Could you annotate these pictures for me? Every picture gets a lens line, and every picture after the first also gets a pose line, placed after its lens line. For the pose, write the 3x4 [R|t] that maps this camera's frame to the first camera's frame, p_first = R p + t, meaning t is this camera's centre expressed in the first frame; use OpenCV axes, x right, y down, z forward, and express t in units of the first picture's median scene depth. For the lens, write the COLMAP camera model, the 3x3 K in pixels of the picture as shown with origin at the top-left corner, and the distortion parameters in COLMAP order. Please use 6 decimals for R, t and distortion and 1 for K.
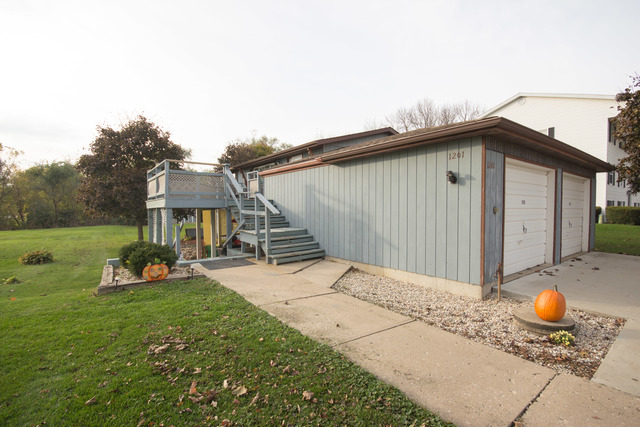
lens RADIAL K [[304.2, 0, 333.2], [0, 304.2, 213.7], [0, 0, 1]] dist [-0.000184, 0.000139]
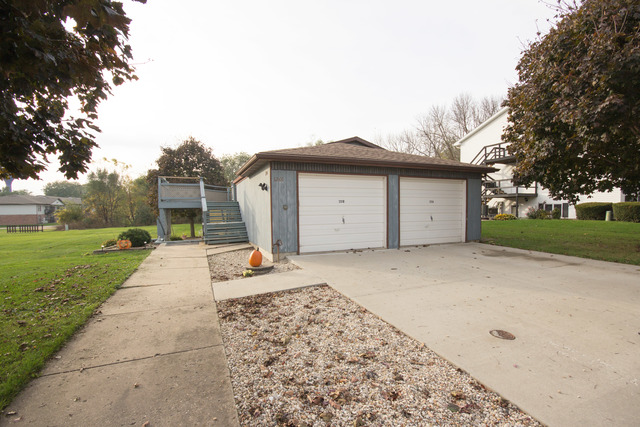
lens RADIAL K [[300.1, 0, 320.0], [0, 300.1, 213.5], [0, 0, 1]] dist [-0.001301, -0.000138]
pose [[0.970415, -0.005422, -0.241381, 0.202023], [0.005445, 0.999985, -0.000570, 0.004210], [0.241380, -0.000761, 0.970430, -0.089534]]
